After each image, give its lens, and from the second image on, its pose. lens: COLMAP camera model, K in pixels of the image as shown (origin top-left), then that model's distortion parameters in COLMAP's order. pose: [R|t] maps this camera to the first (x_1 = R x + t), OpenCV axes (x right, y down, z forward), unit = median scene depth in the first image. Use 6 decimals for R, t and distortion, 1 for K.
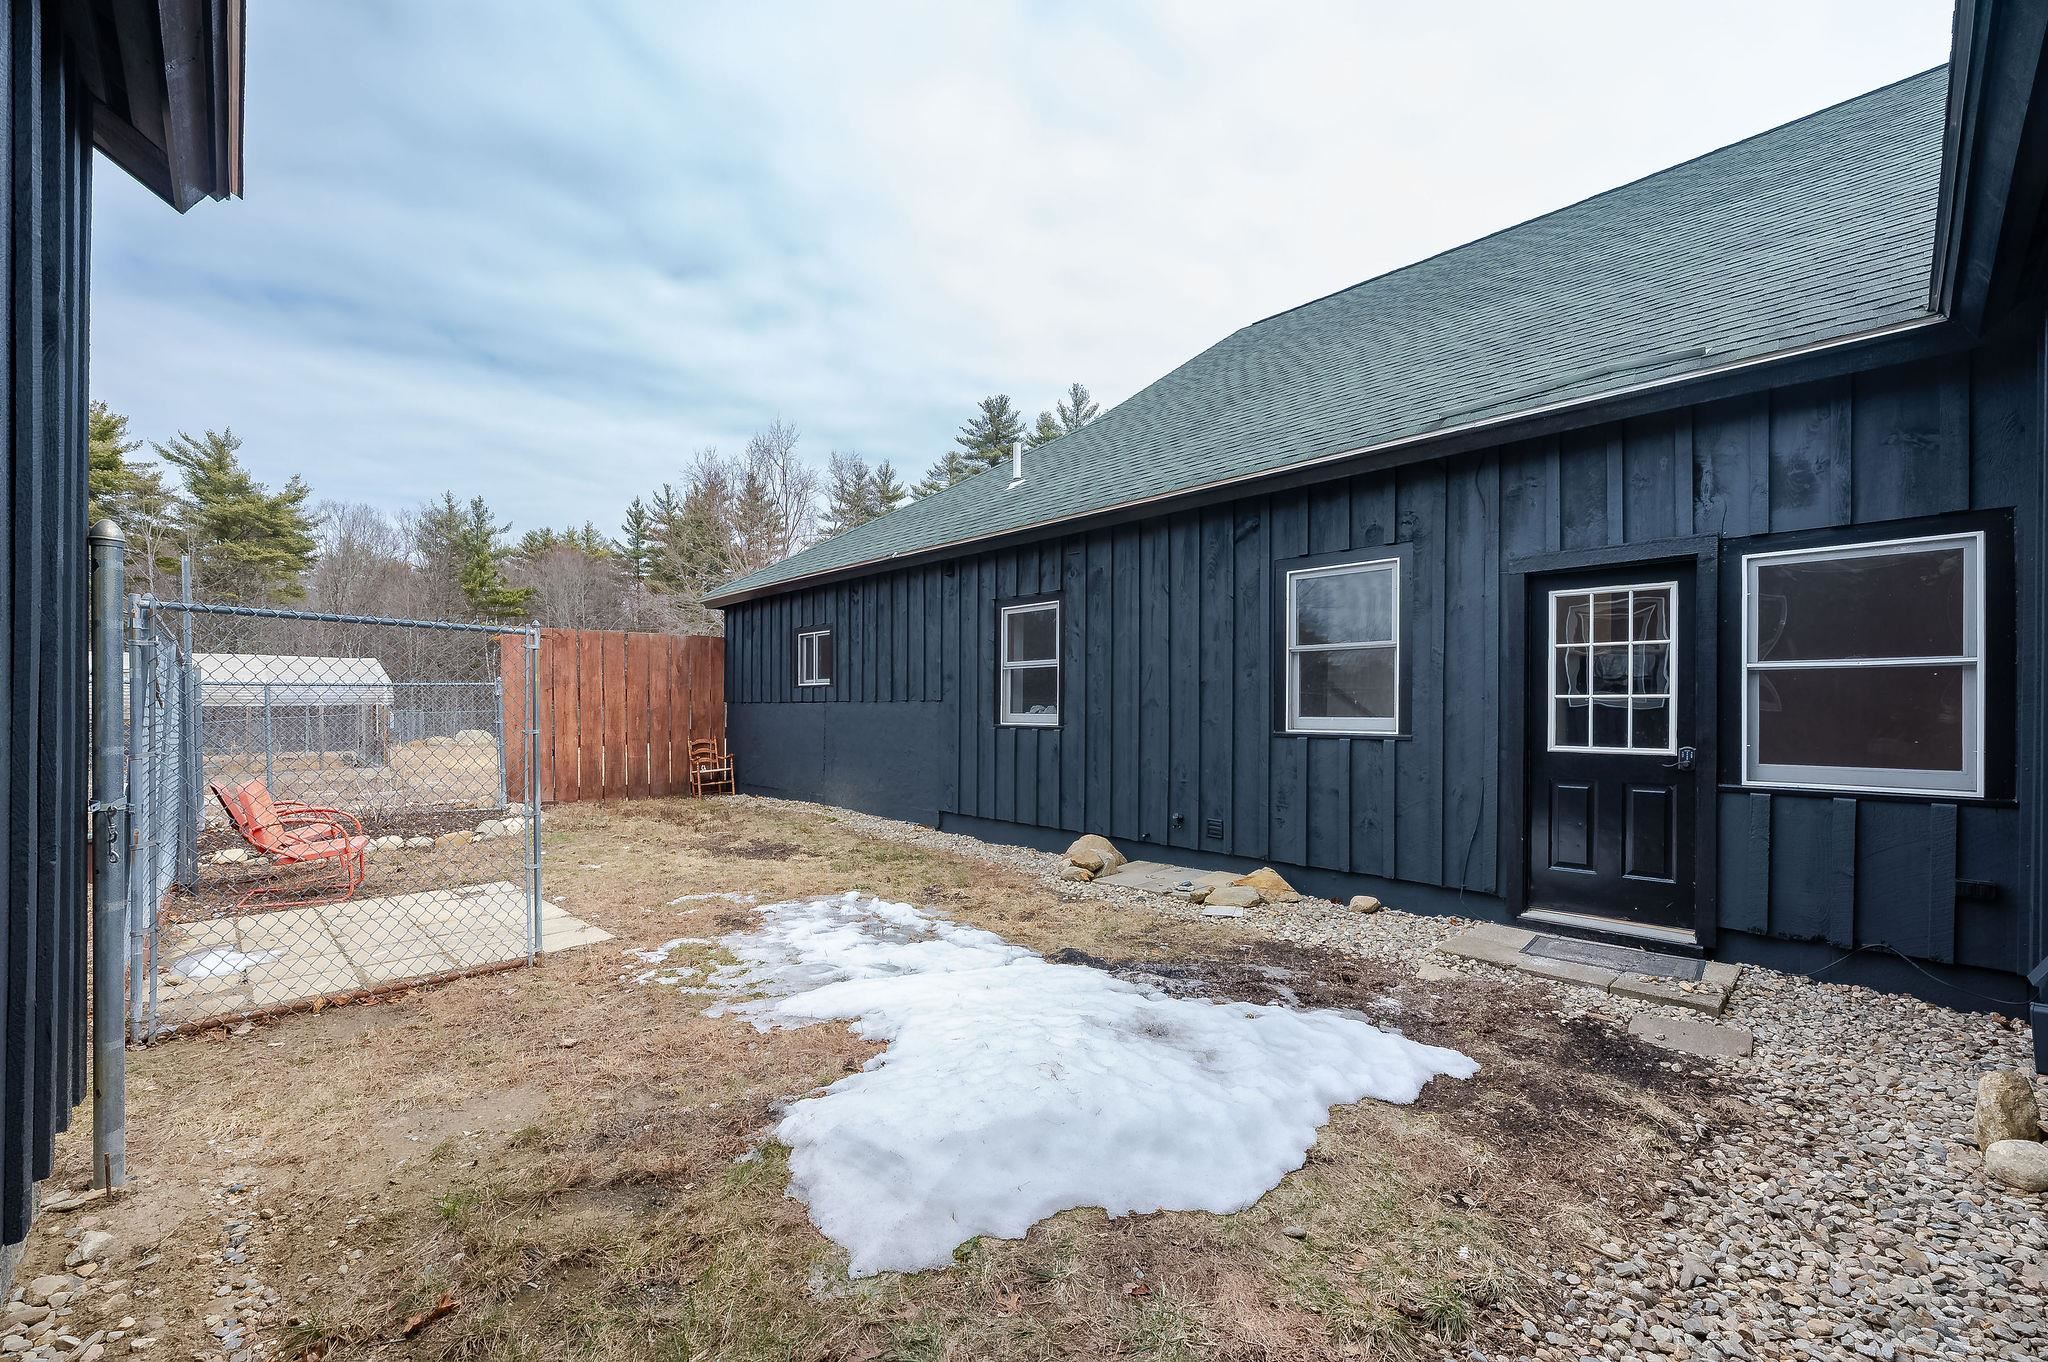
lens RADIAL K [[833.5, 0, 990.7], [0, 833.5, 713.2], [0, 0, 1]] dist [0.002693, 0.000082]
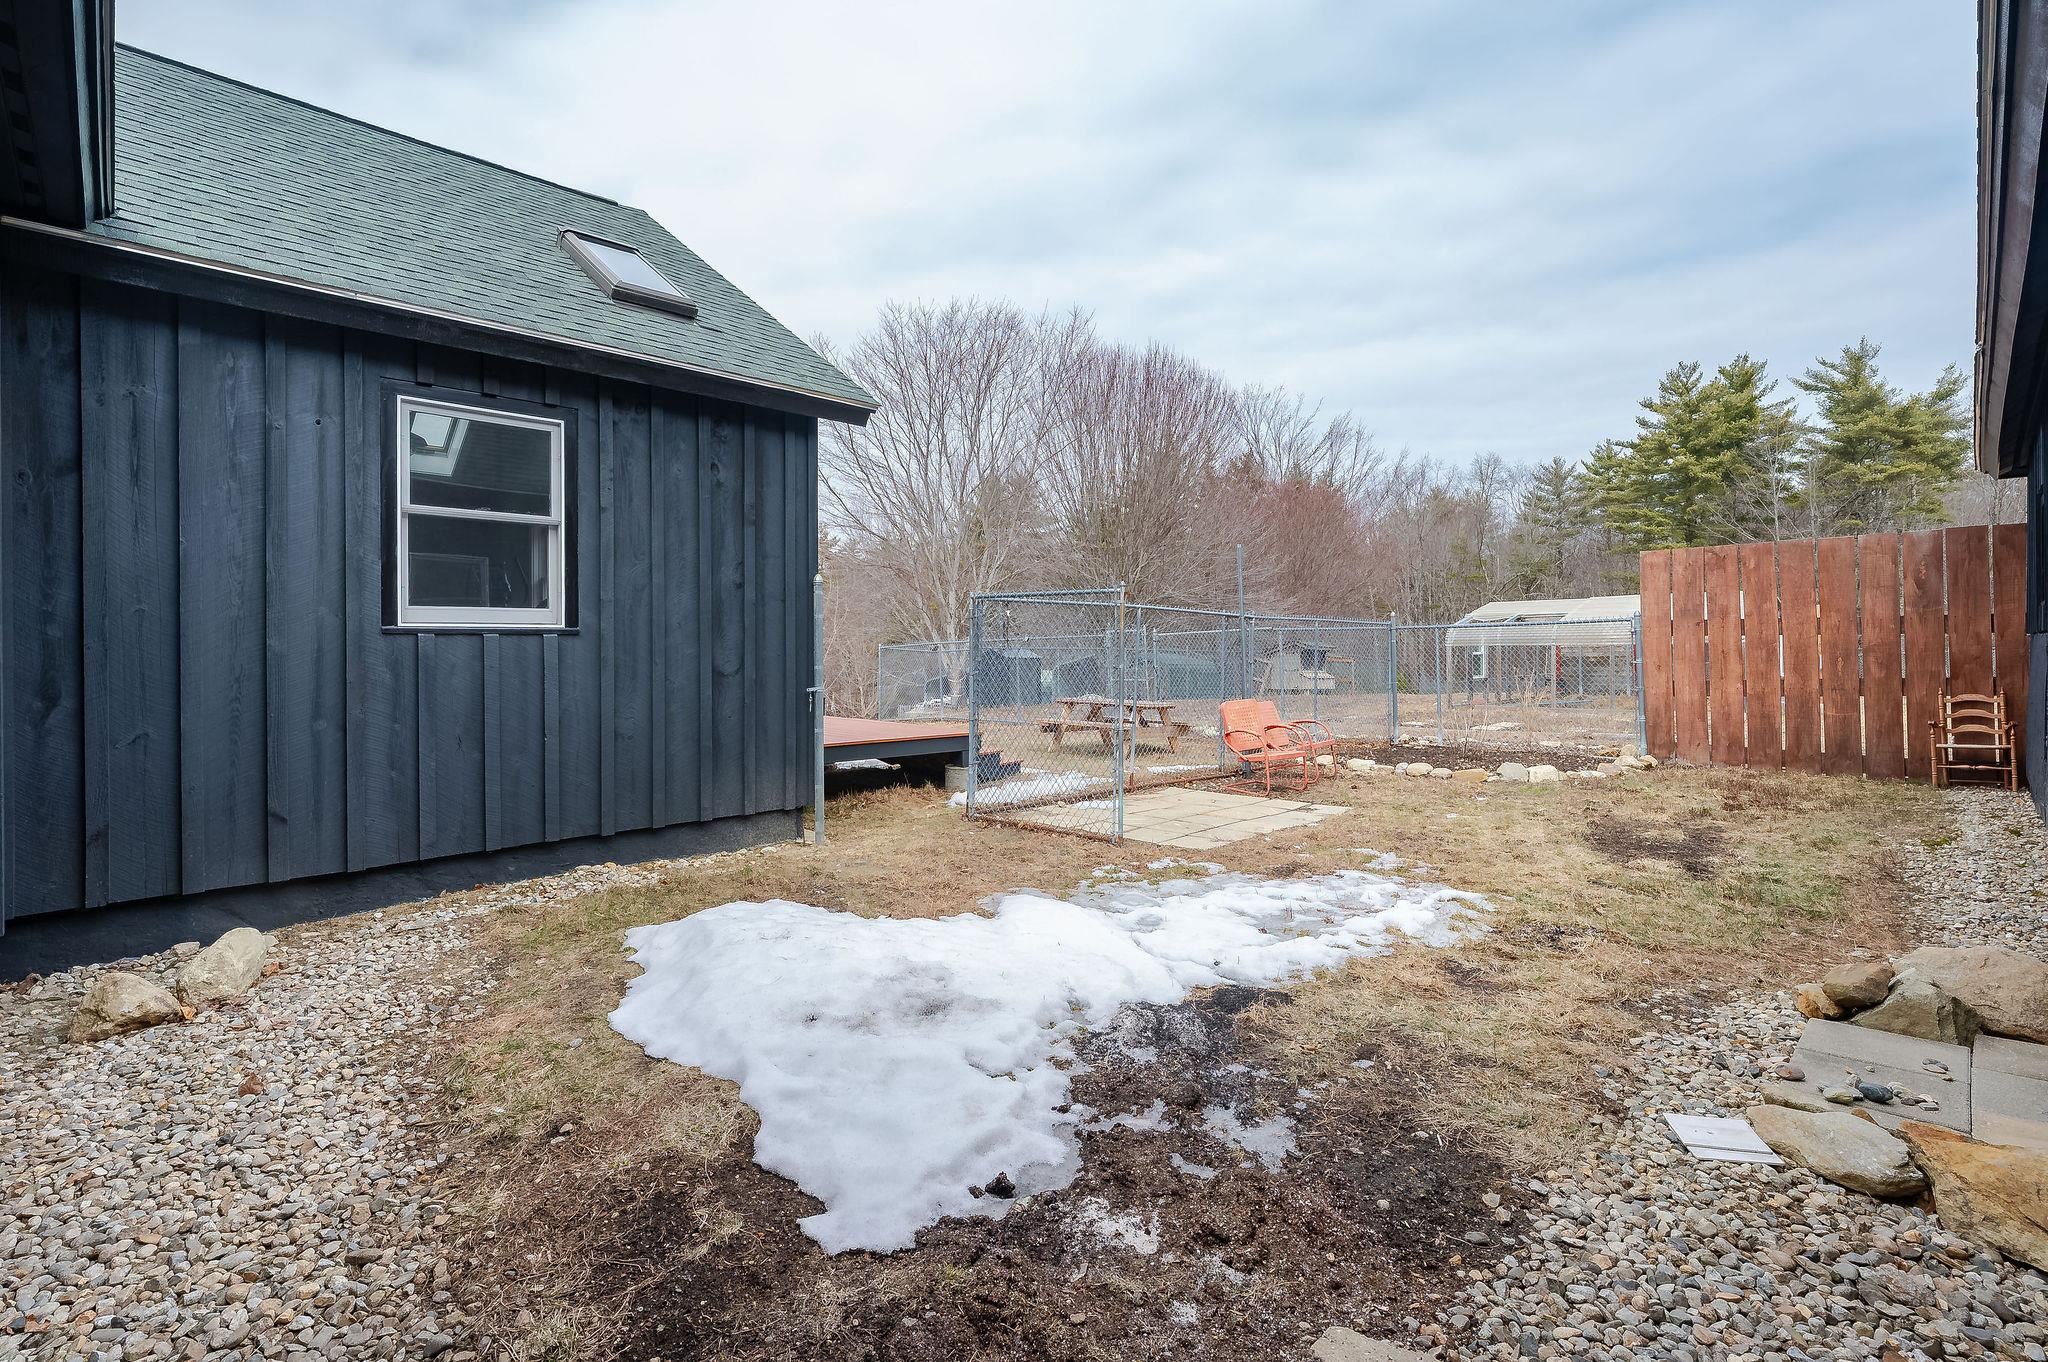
lens RADIAL K [[921.7, 0, 1019.4], [0, 921.7, 663.4], [0, 0, 1]] dist [-0.001652, -0.000361]
pose [[0.031411, 0.012150, -0.999433, 0.339425], [-0.000038, 0.999926, 0.012155, -0.000041], [0.999507, -0.000343, 0.031409, 0.305462]]
